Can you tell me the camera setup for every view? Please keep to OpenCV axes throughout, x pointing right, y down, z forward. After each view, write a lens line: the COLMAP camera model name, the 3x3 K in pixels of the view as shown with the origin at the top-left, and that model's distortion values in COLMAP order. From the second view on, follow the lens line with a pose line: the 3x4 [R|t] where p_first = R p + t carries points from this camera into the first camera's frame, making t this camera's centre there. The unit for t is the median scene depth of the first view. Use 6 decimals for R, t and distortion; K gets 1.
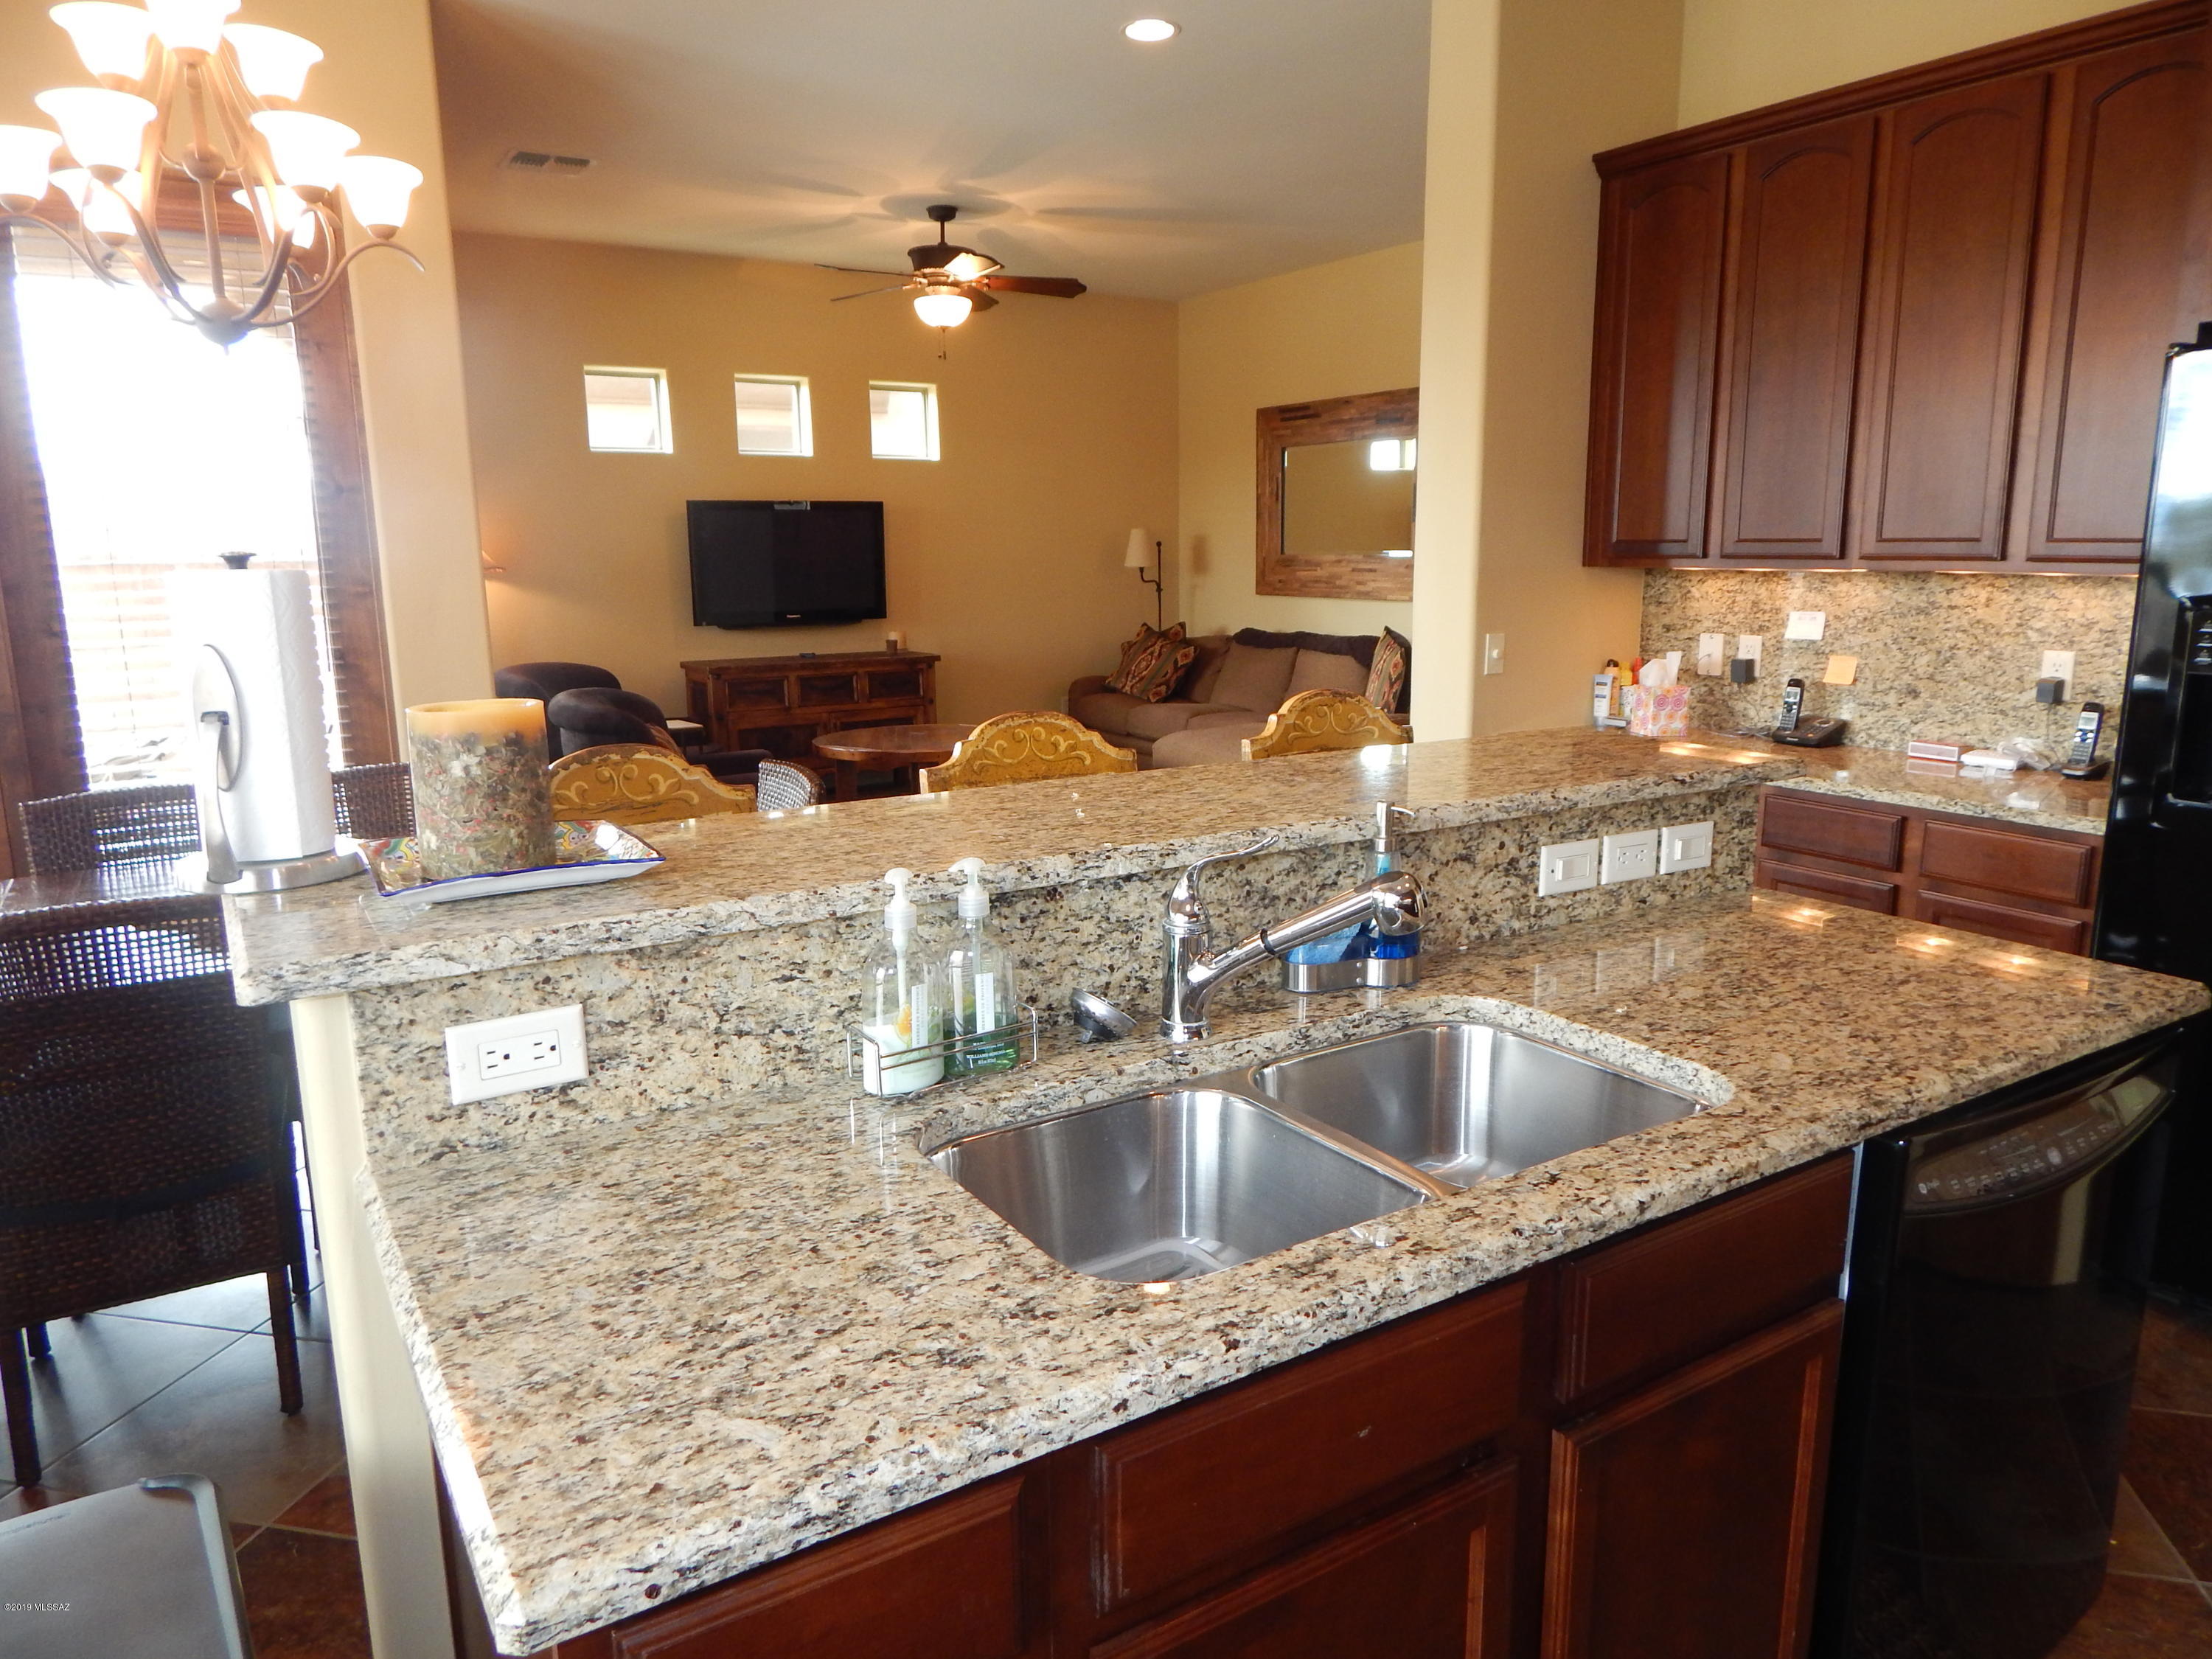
lens RADIAL K [[1469.9, 0, 1119.4], [0, 1469.9, 795.1], [0, 0, 1]] dist [0.004691, -0.007692]
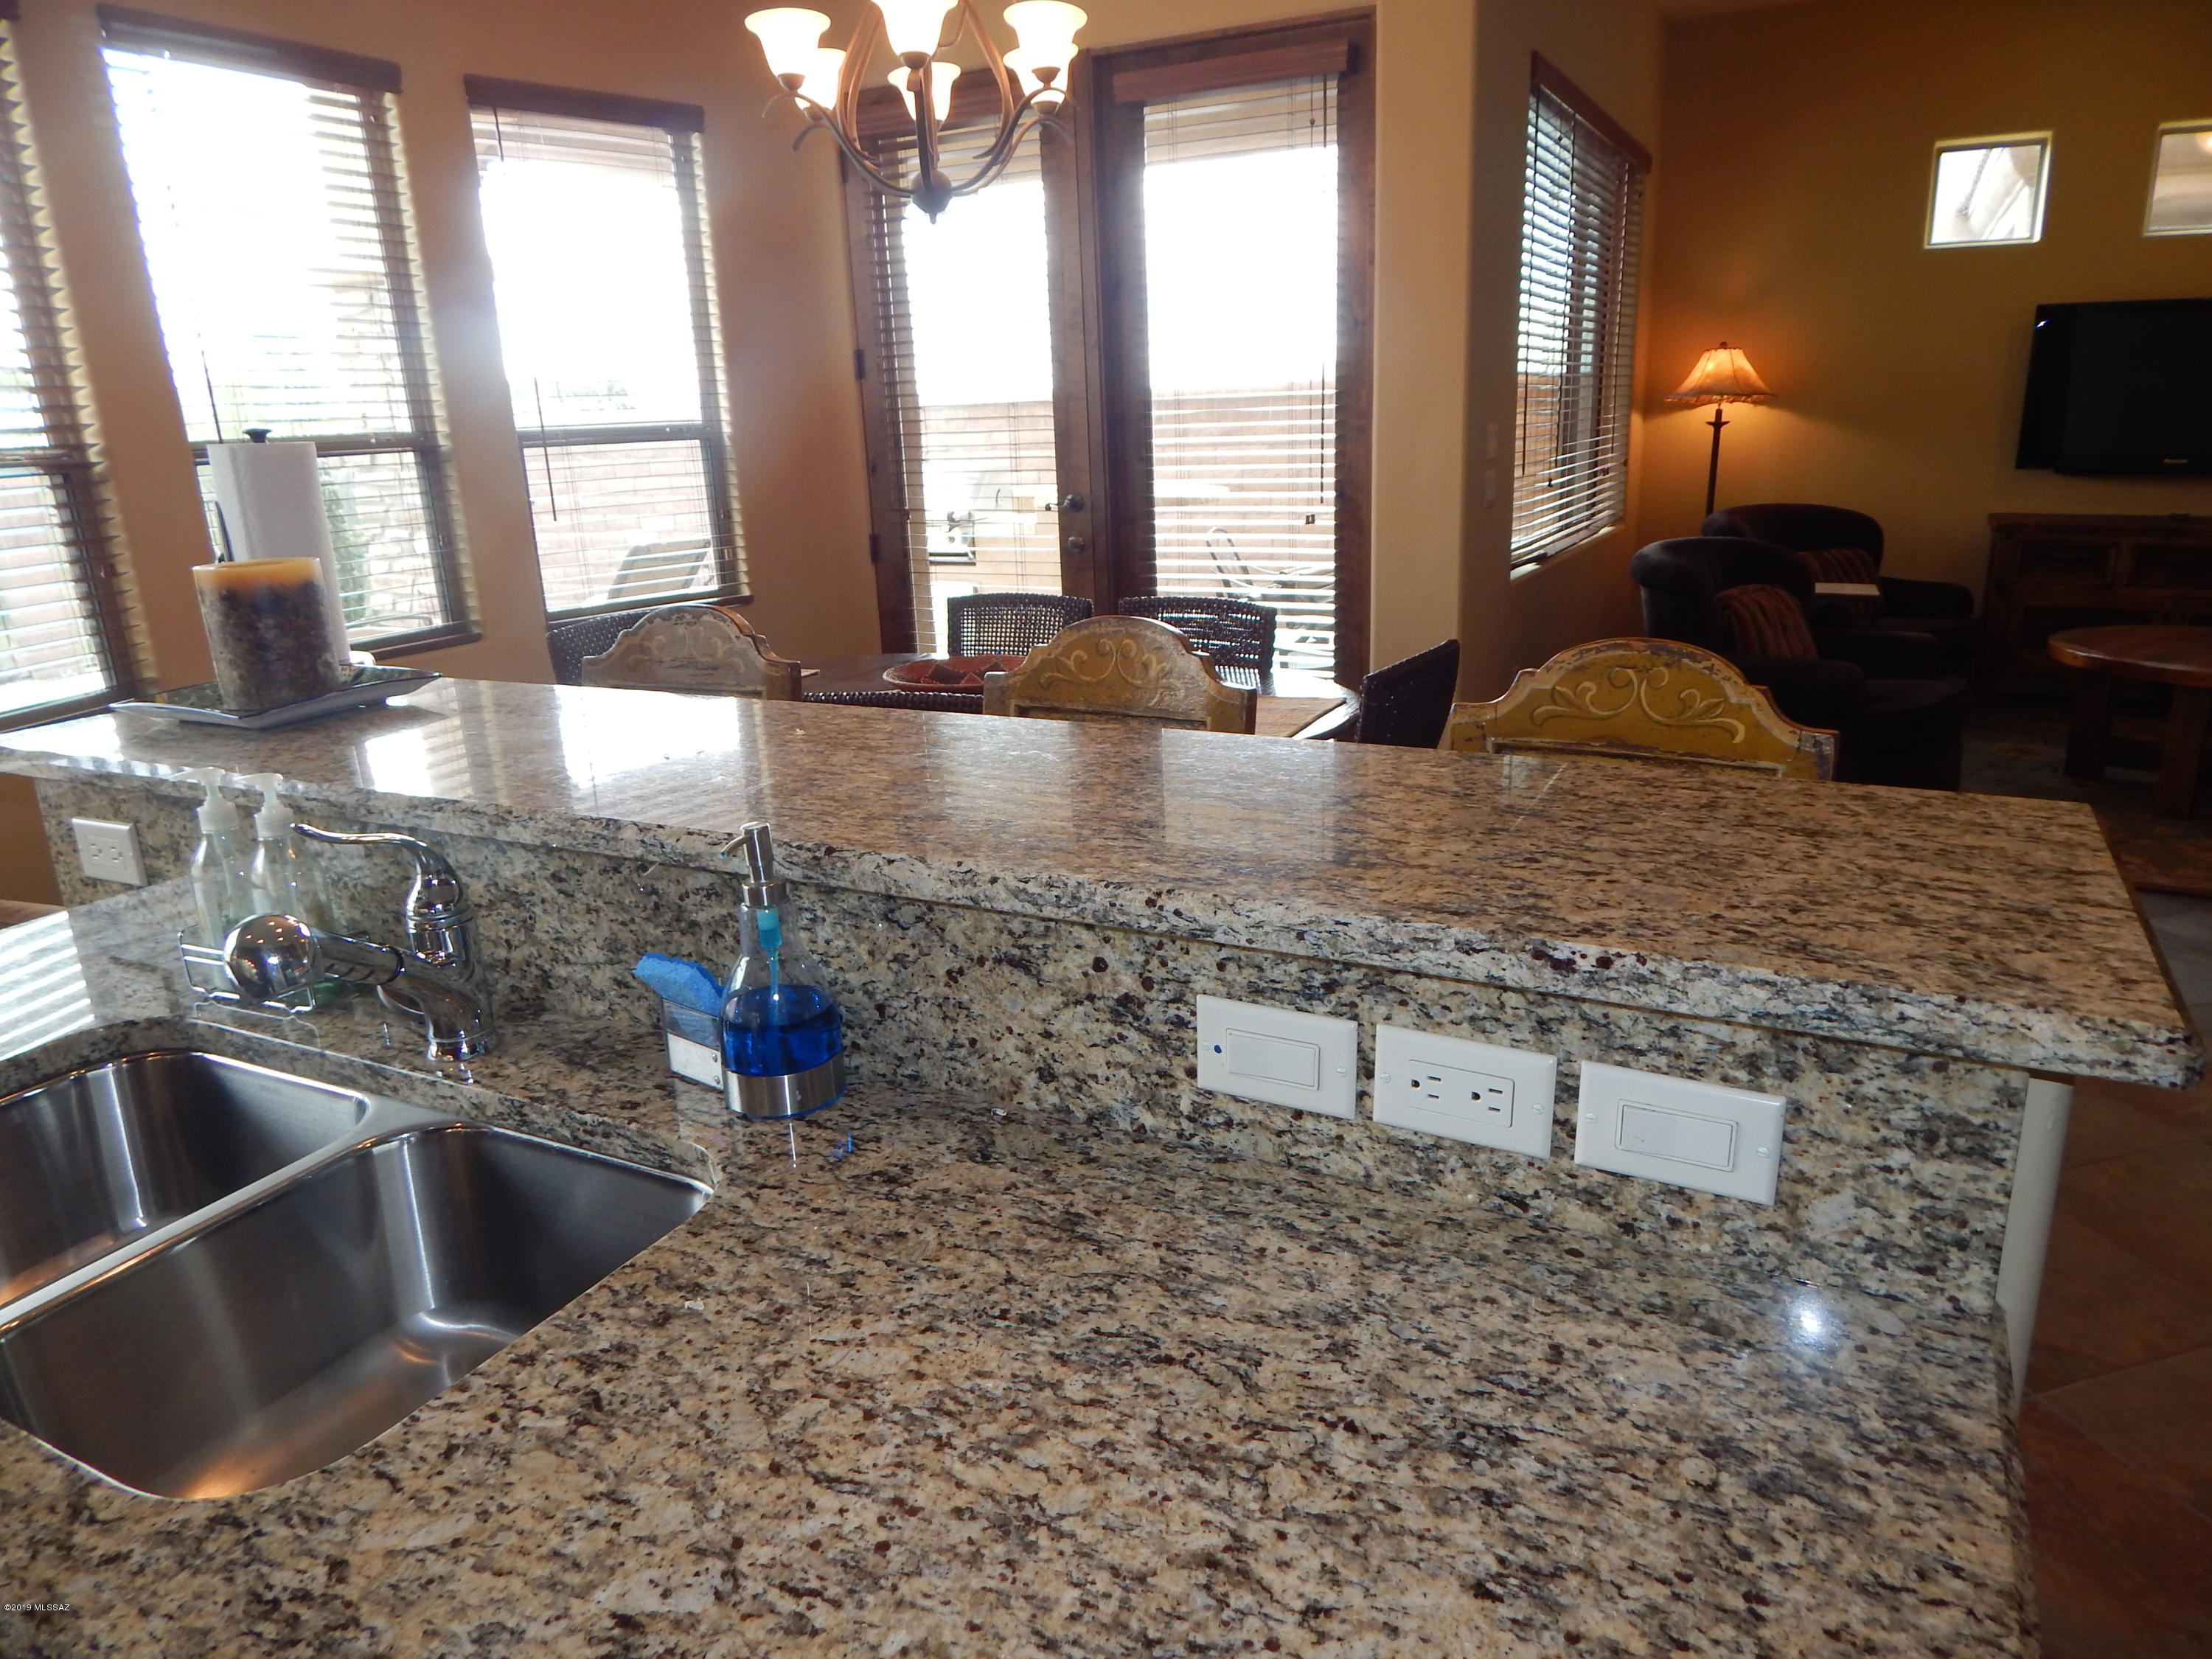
lens RADIAL K [[1468.8, 0, 1106.0], [0, 1468.8, 829.5], [0, 0, 1]] dist [0.110054, -0.165845]
pose [[0.501943, 0.228529, -0.834163, 0.174235], [-0.115112, 0.973532, 0.197444, -0.029917], [0.857206, -0.003083, 0.514964, 0.181696]]
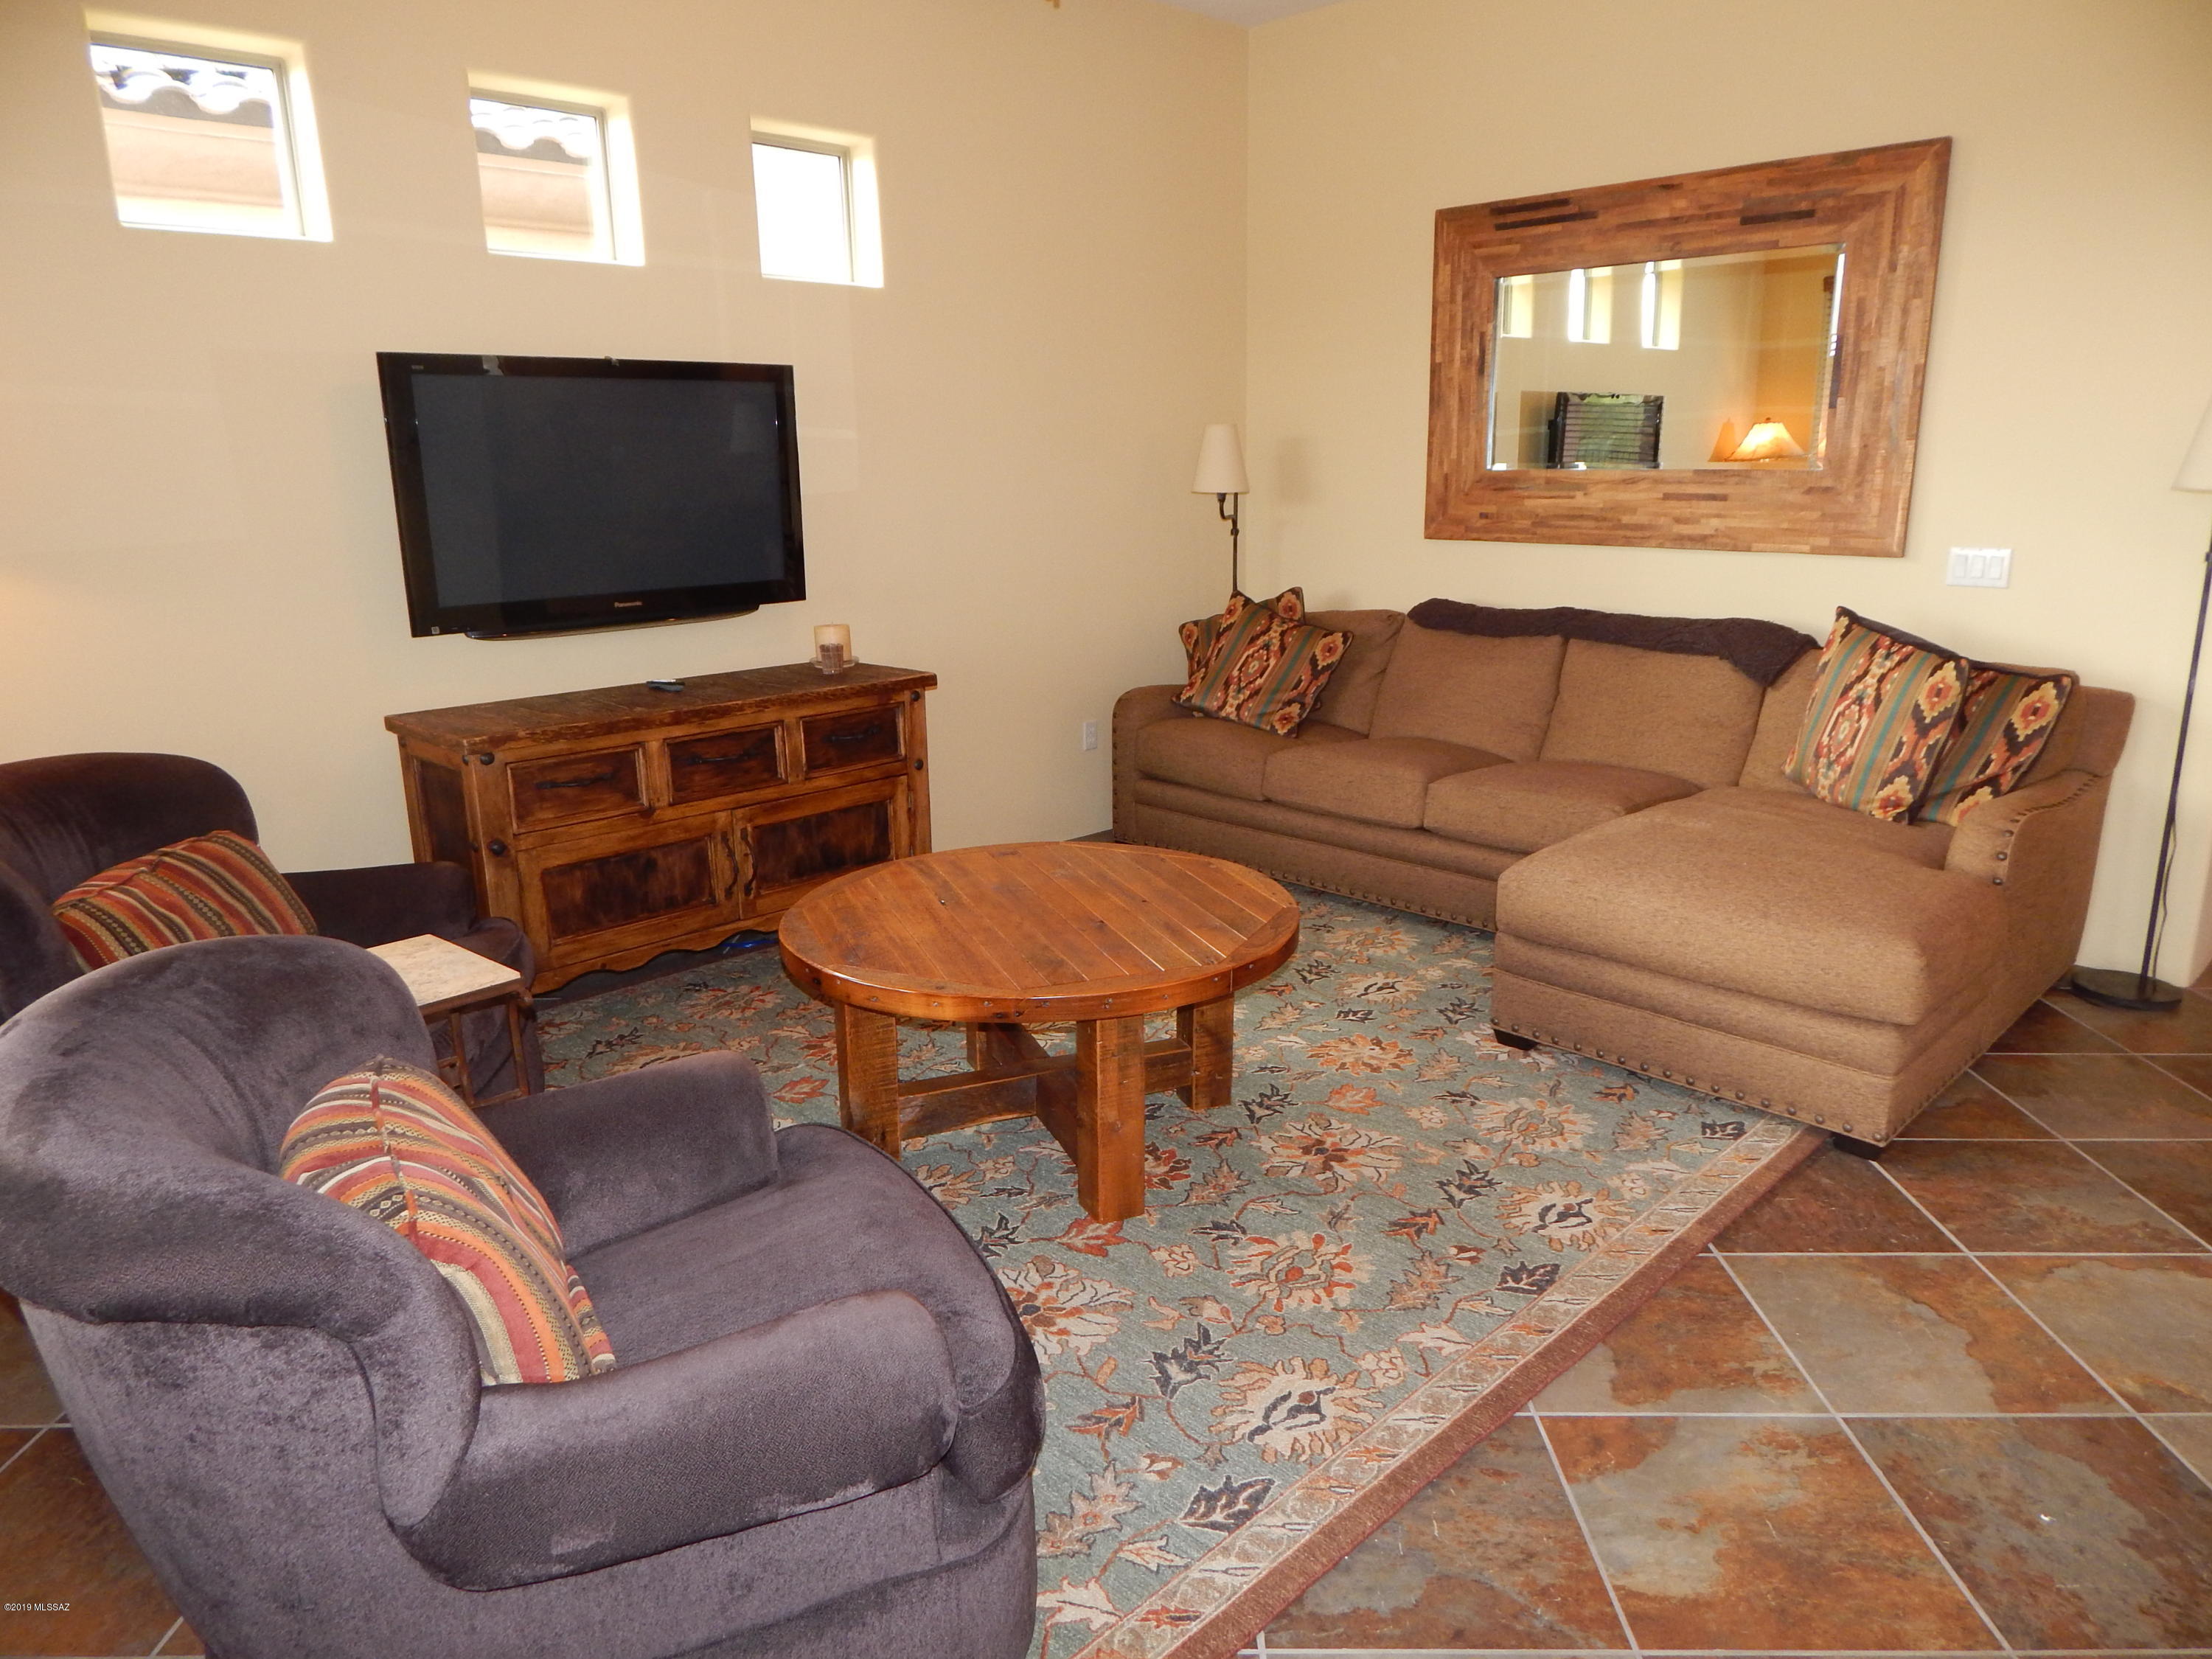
lens RADIAL K [[1450.2, 0, 1117.7], [0, 1450.2, 812.0], [0, 0, 1]] dist [-0.003710, -0.004305]
pose [[0.977144, -0.052934, 0.205881, -0.175336], [0.038693, 0.996610, 0.072598, -0.086277], [-0.209026, -0.062973, 0.975880, 0.525937]]
